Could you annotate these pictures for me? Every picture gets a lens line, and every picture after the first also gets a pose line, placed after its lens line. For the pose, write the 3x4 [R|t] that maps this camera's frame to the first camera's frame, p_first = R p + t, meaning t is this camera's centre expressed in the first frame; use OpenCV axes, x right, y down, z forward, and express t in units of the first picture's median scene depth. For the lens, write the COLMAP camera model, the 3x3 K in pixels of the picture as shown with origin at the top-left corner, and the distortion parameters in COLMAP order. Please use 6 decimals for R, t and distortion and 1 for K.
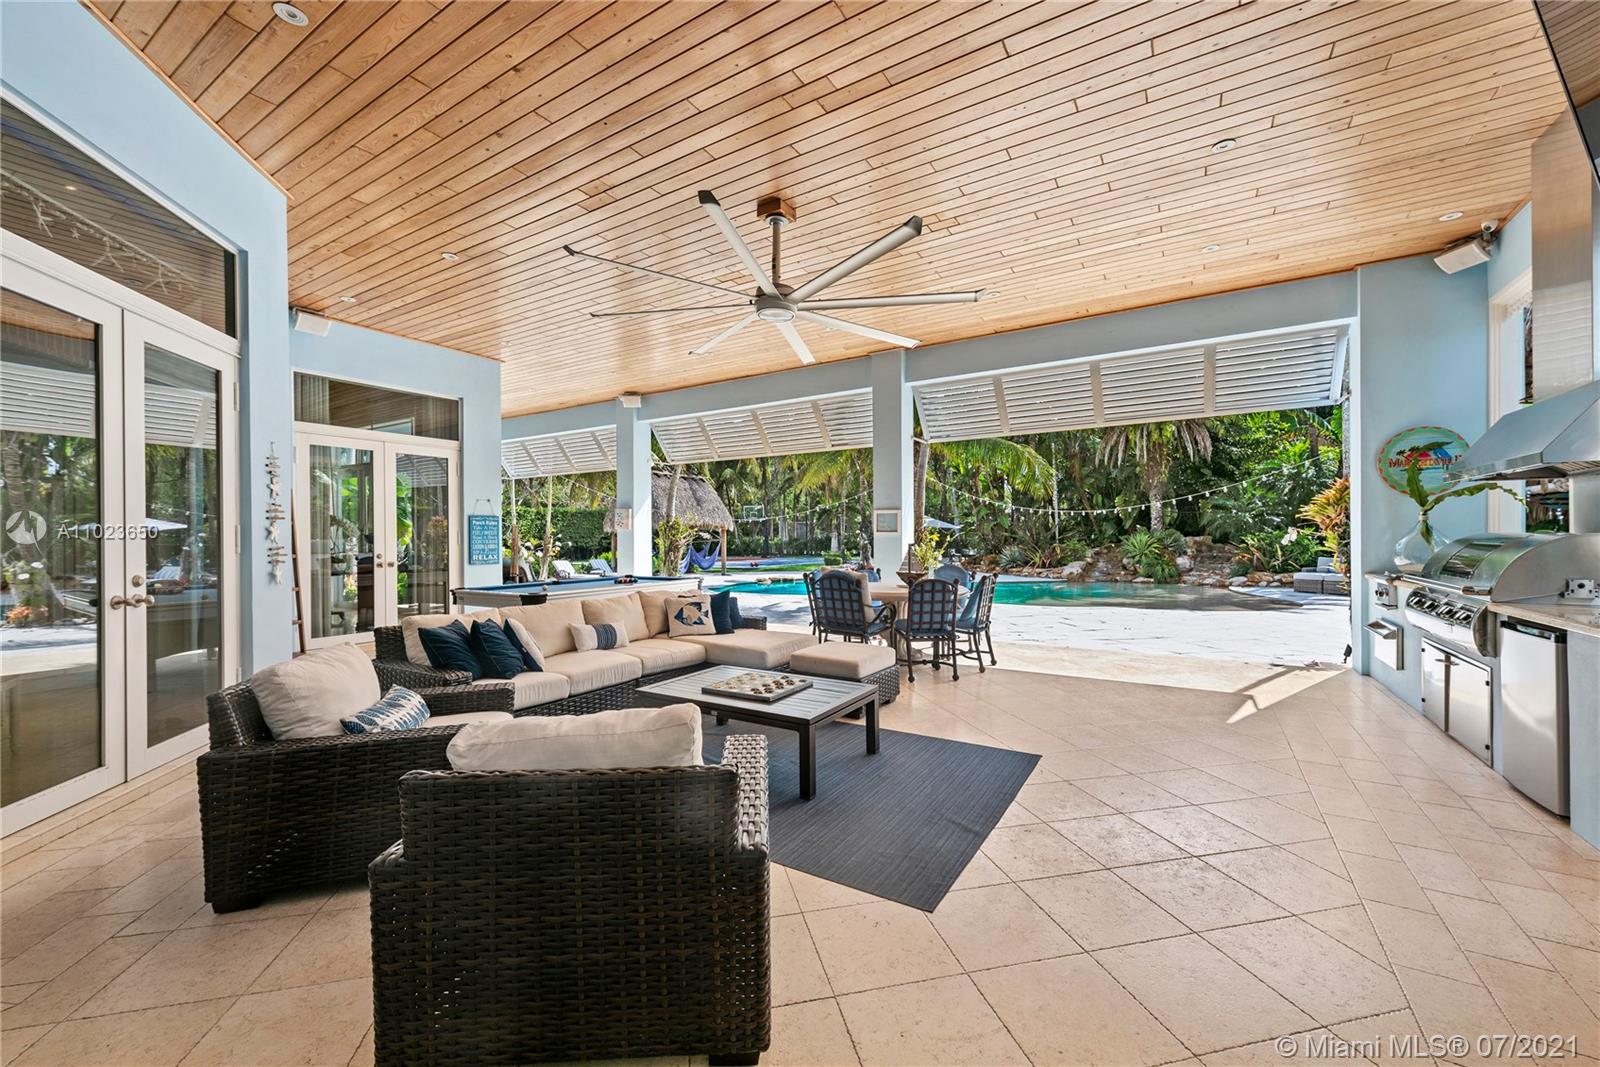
lens RADIAL K [[626.8, 0, 808.5], [0, 626.8, 535.0], [0, 0, 1]] dist [0.011089, -0.000243]
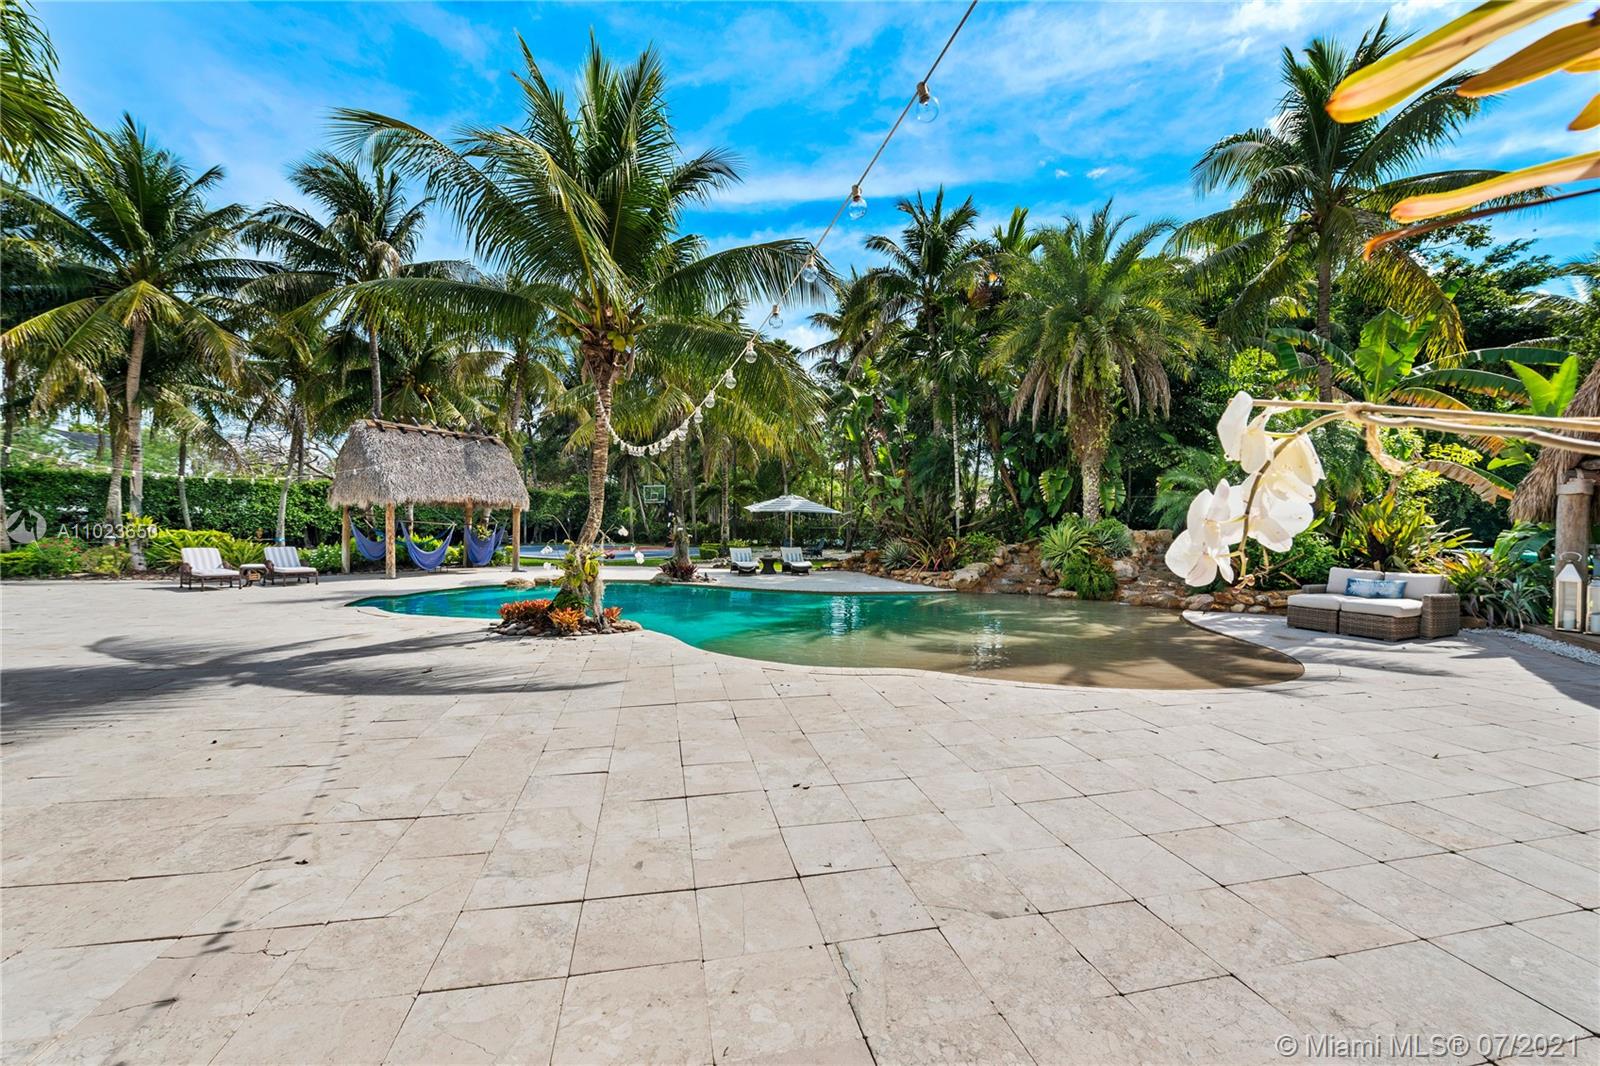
lens RADIAL K [[626.8, 0, 808.5], [0, 626.8, 534.5], [0, 0, 1]] dist [0.011089, -0.000243]
pose [[0.999832, 0.017944, 0.003793, 0.681043], [-0.018010, 0.999677, 0.017935, 0.005038], [-0.003470, -0.018000, 0.999832, 0.884982]]
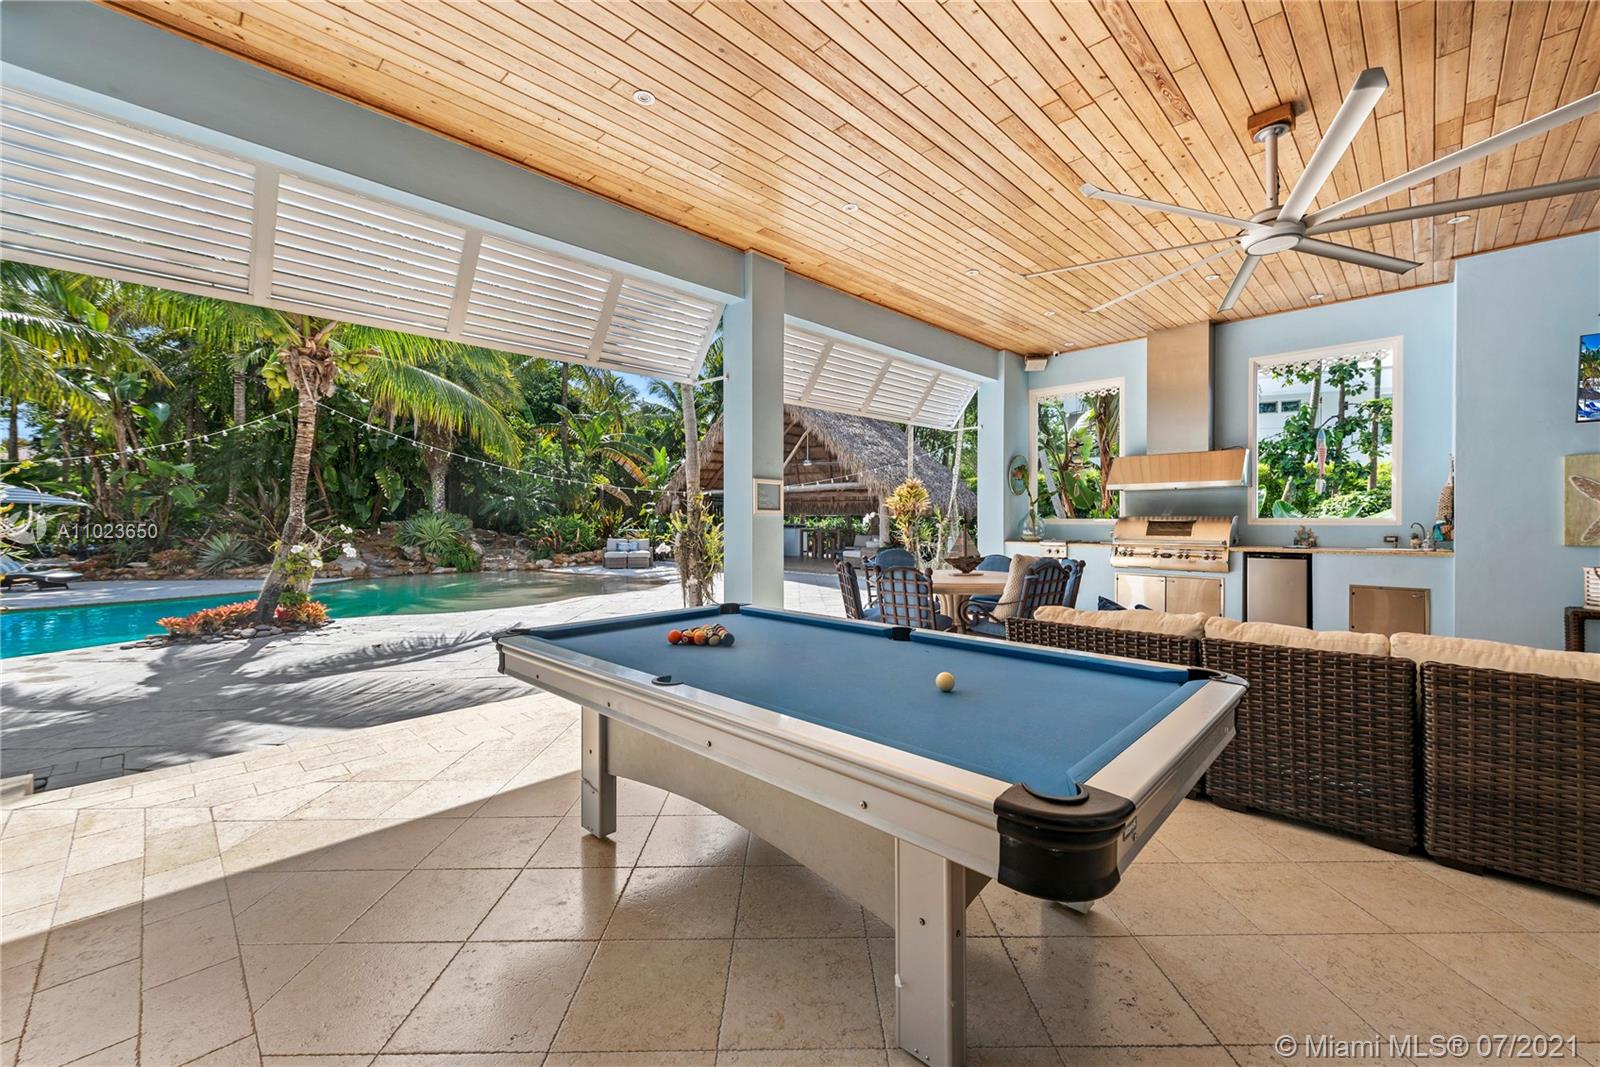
lens RADIAL K [[635.0, 0, 804.1], [0, 635.0, 523.2], [0, 0, 1]] dist [0.021574, -0.006576]
pose [[0.228372, -0.000328, 0.973574, -0.584676], [-0.002195, 0.999997, 0.000851, 0.010248], [-0.973572, -0.002331, 0.228370, 0.804638]]
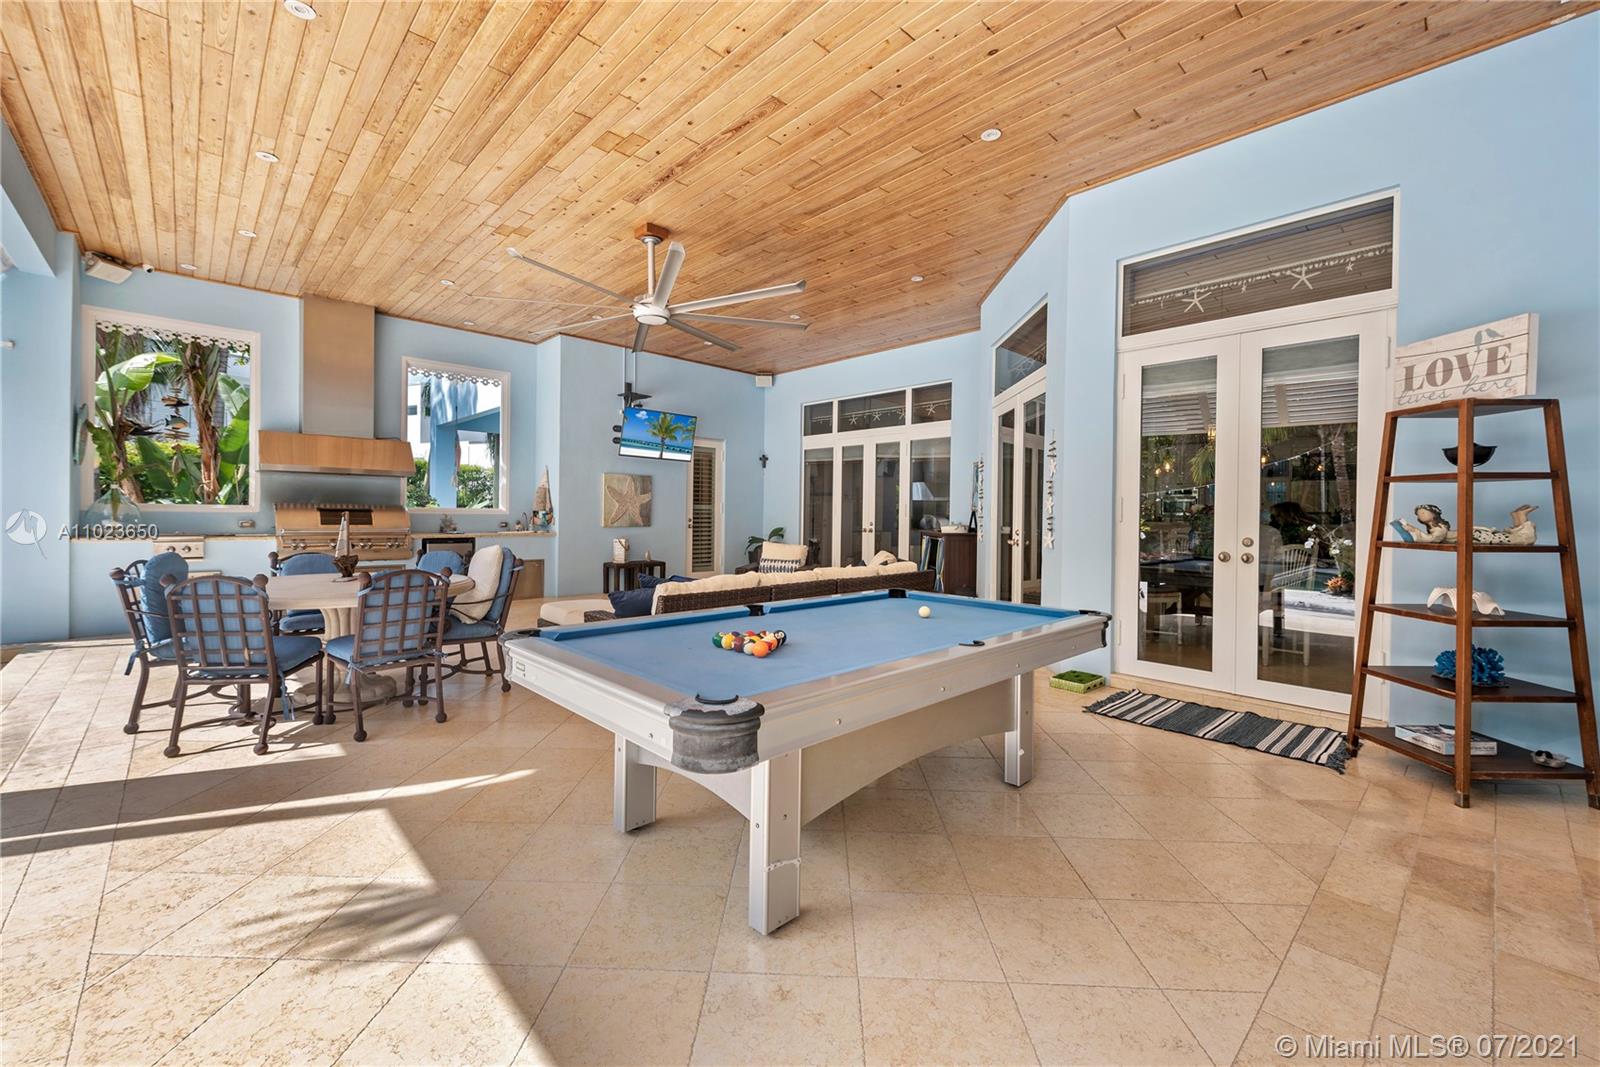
lens RADIAL K [[644.6, 0, 797.9], [0, 644.6, 521.5], [0, 0, 1]] dist [-0.000911, -0.000099]
pose [[-0.964620, -0.011144, 0.263409, -0.369307], [-0.009505, 0.999927, 0.007497, 0.011156], [-0.263473, 0.004728, -0.964655, 1.205246]]
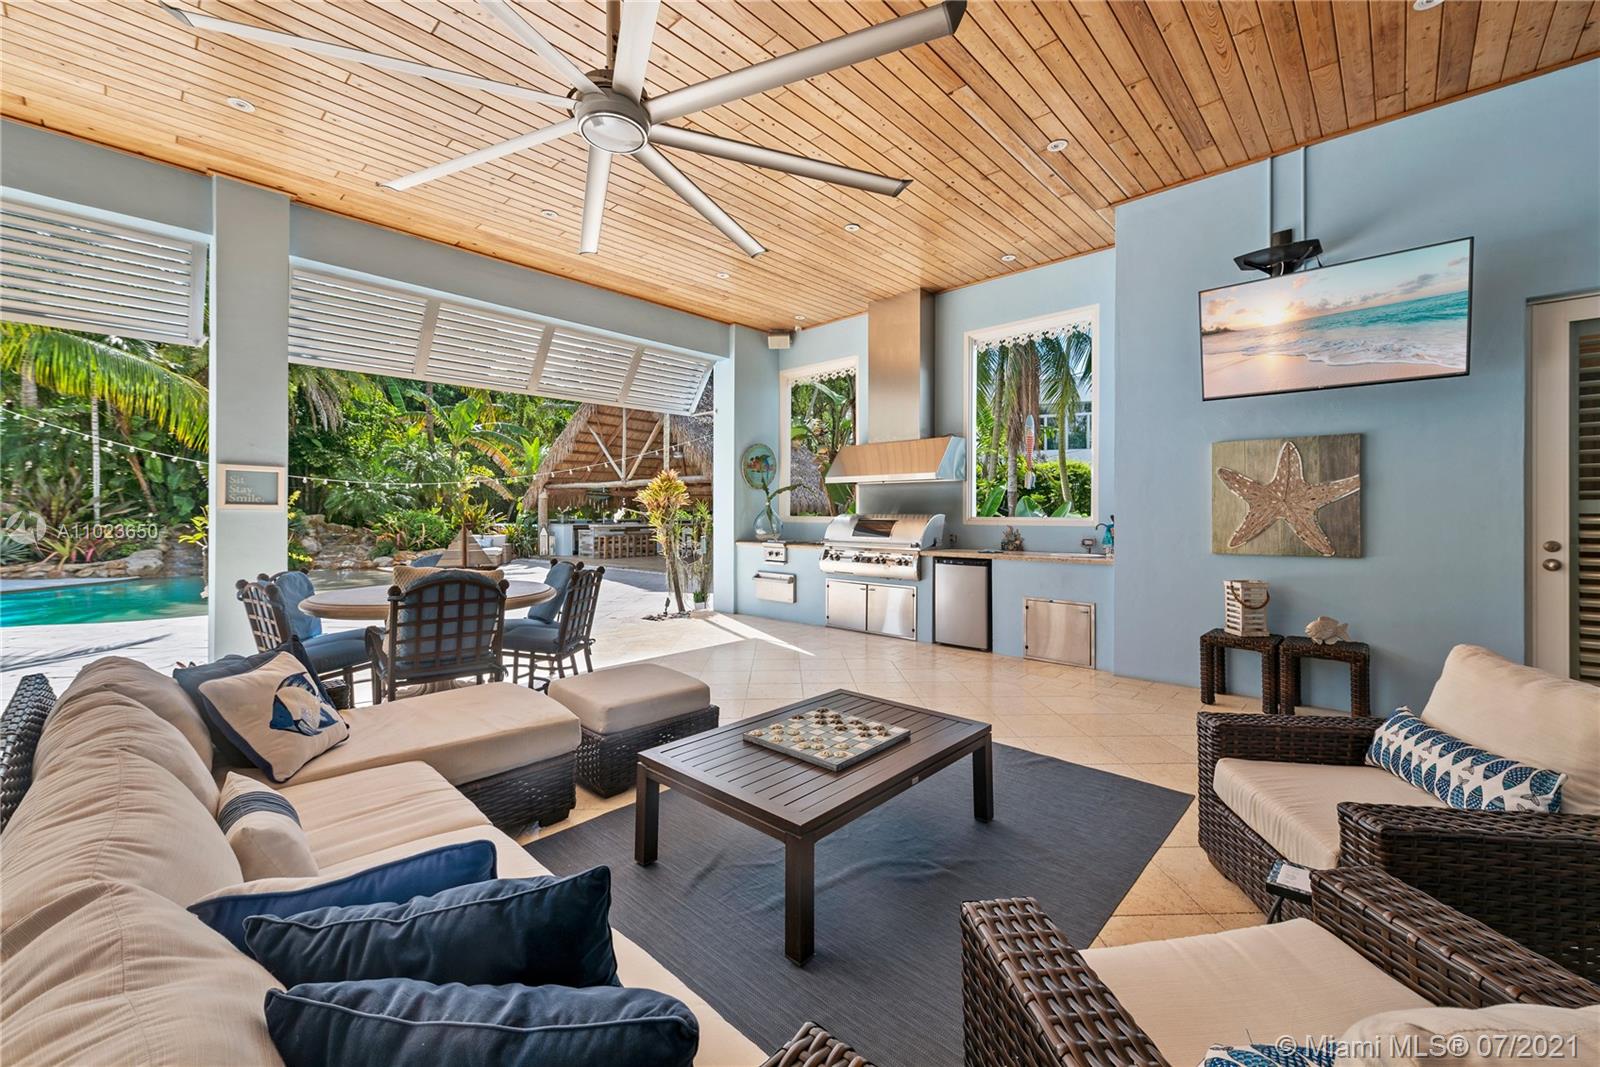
lens RADIAL K [[633.2, 0, 800.4], [0, 633.2, 513.3], [0, 0, 1]] dist [0.007735, -0.000343]
pose [[0.205195, 0.007237, 0.978694, -0.340721], [-0.005782, 0.999964, -0.006182, 0.003673], [-0.978704, -0.004390, 0.205229, 0.404596]]
